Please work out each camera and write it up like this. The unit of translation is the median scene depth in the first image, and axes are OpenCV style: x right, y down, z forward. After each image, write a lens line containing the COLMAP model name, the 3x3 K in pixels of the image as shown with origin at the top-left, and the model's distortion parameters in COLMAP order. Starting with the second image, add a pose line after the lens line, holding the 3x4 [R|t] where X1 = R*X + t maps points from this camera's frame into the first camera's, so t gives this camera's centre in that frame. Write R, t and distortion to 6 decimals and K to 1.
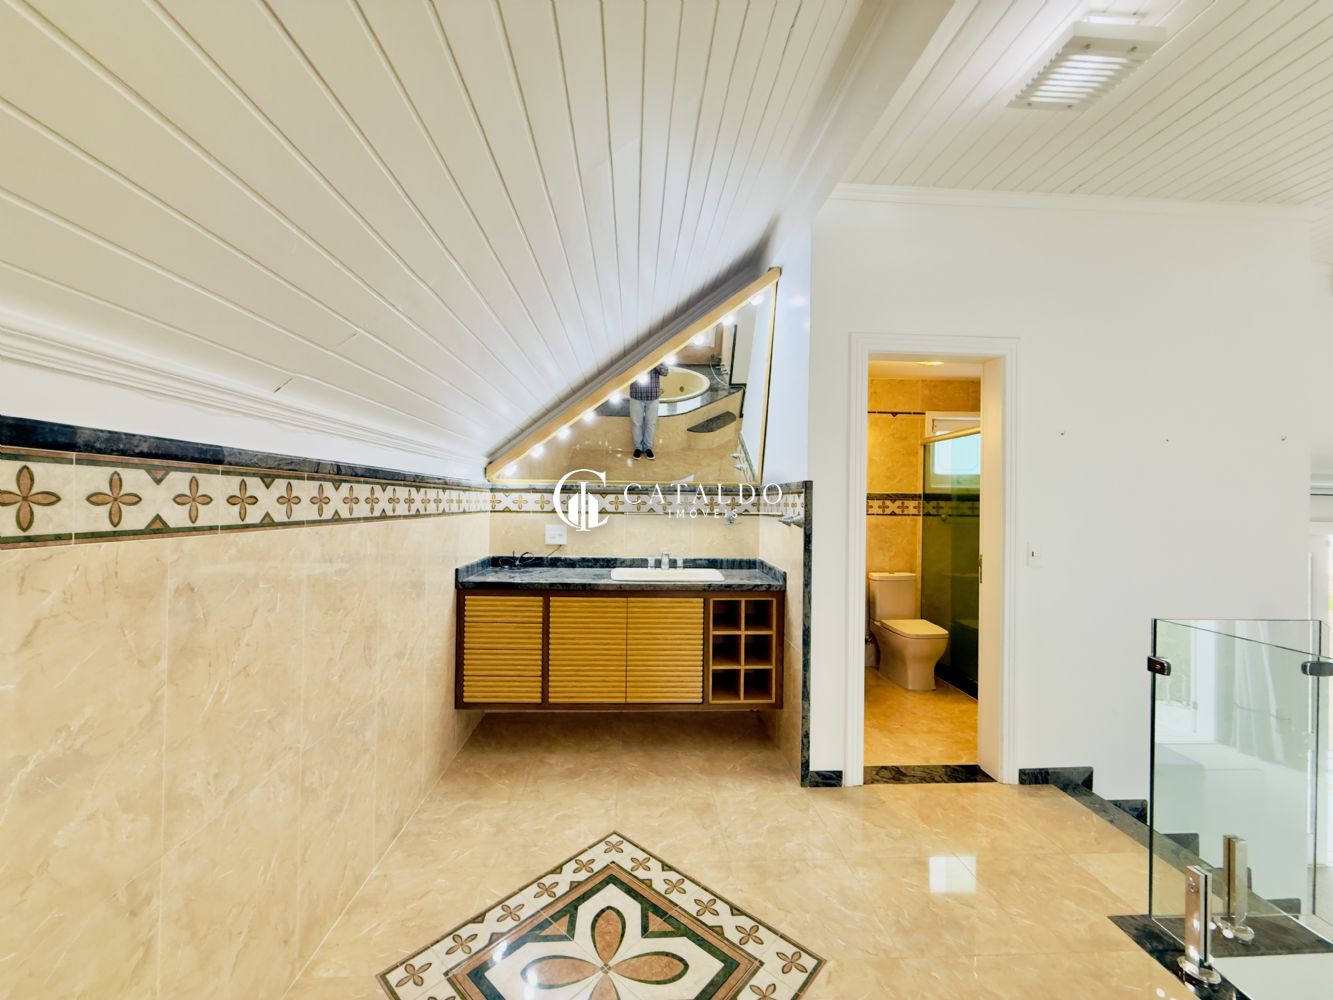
lens RADIAL K [[535.2, 0, 664.4], [0, 535.2, 496.7], [0, 0, 1]] dist [-0.022651, 0.007697]
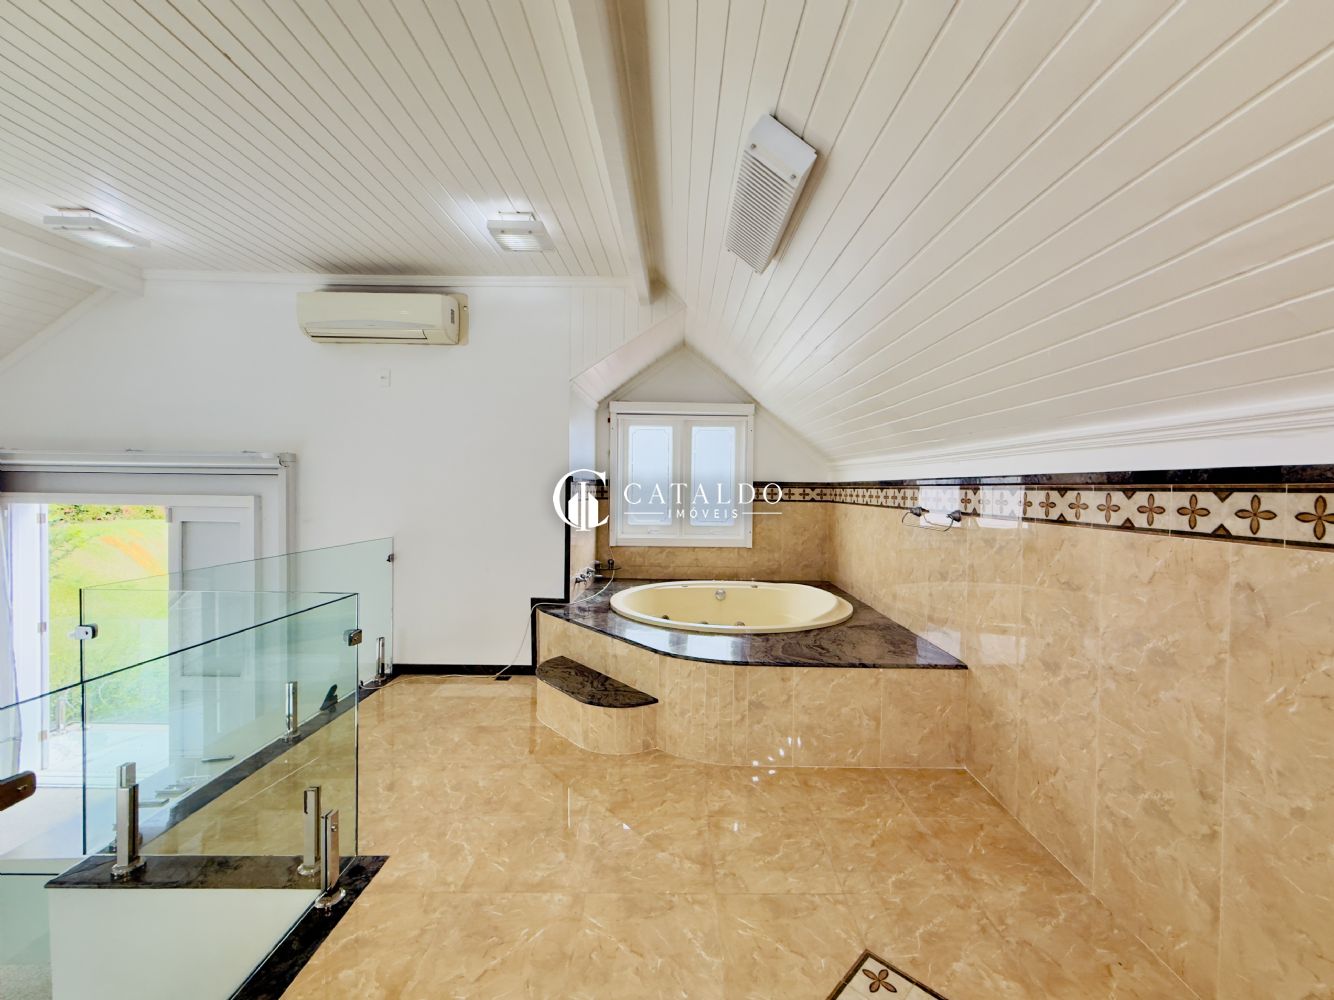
lens RADIAL K [[535.6, 0, 664.9], [0, 535.6, 496.7], [0, 0, 1]] dist [-0.022651, 0.007697]
pose [[-0.994004, -0.037984, 0.102536, 0.333446], [-0.037738, 0.999278, 0.004337, 0.010616], [-0.102627, 0.000442, -0.994720, 2.419896]]
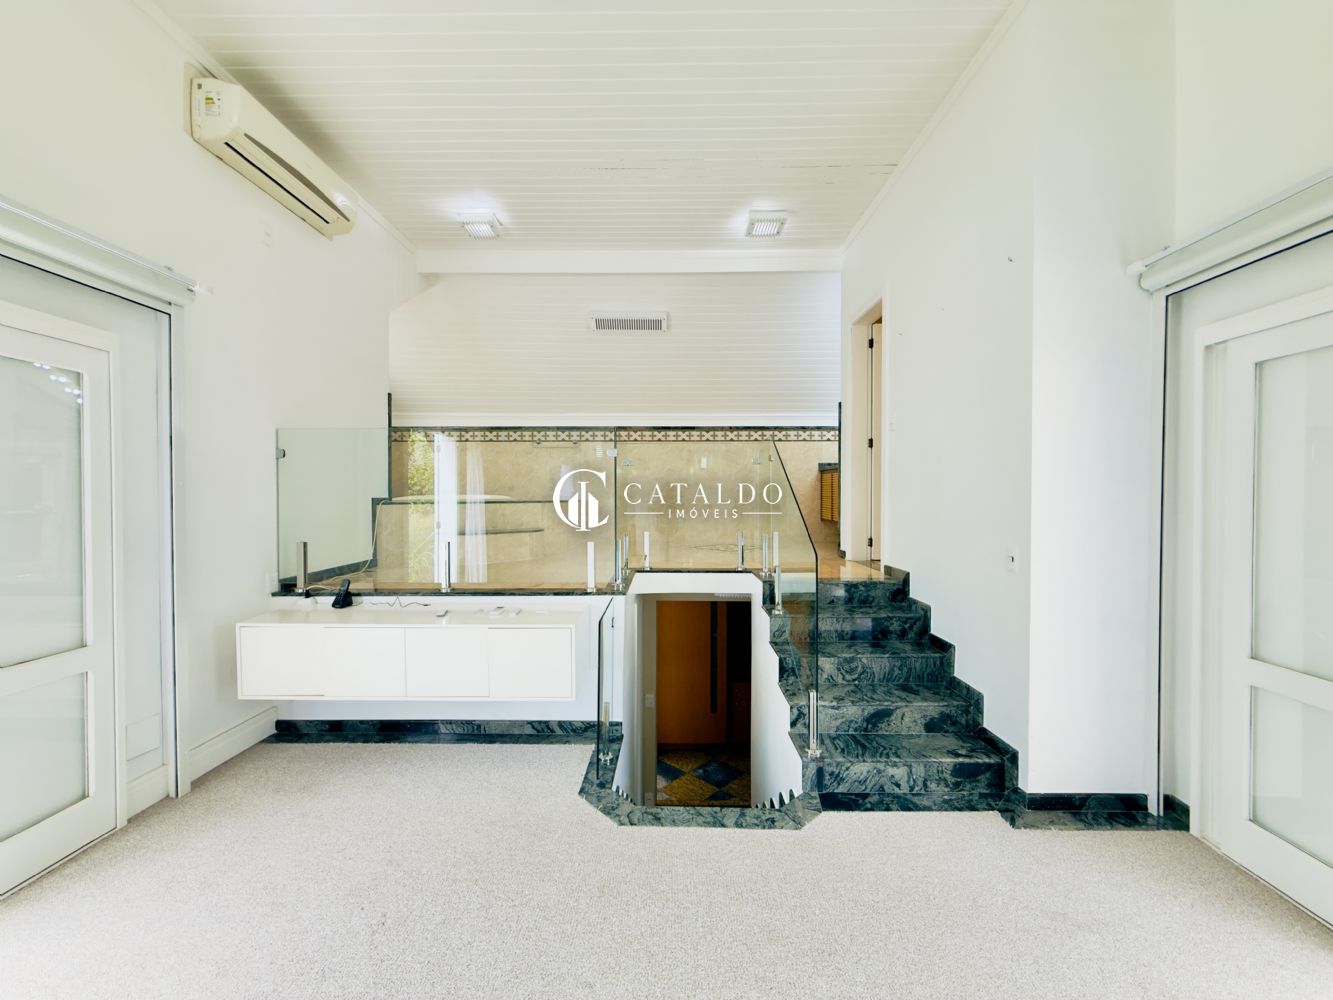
lens RADIAL K [[535.2, 0, 664.4], [0, 535.2, 496.7], [0, 0, 1]] dist [-0.022651, 0.007697]
pose [[-0.105531, -0.020089, -0.994213, 5.438318], [0.008598, 0.999740, -0.021113, 0.864591], [0.994379, -0.010776, -0.105331, 1.399627]]
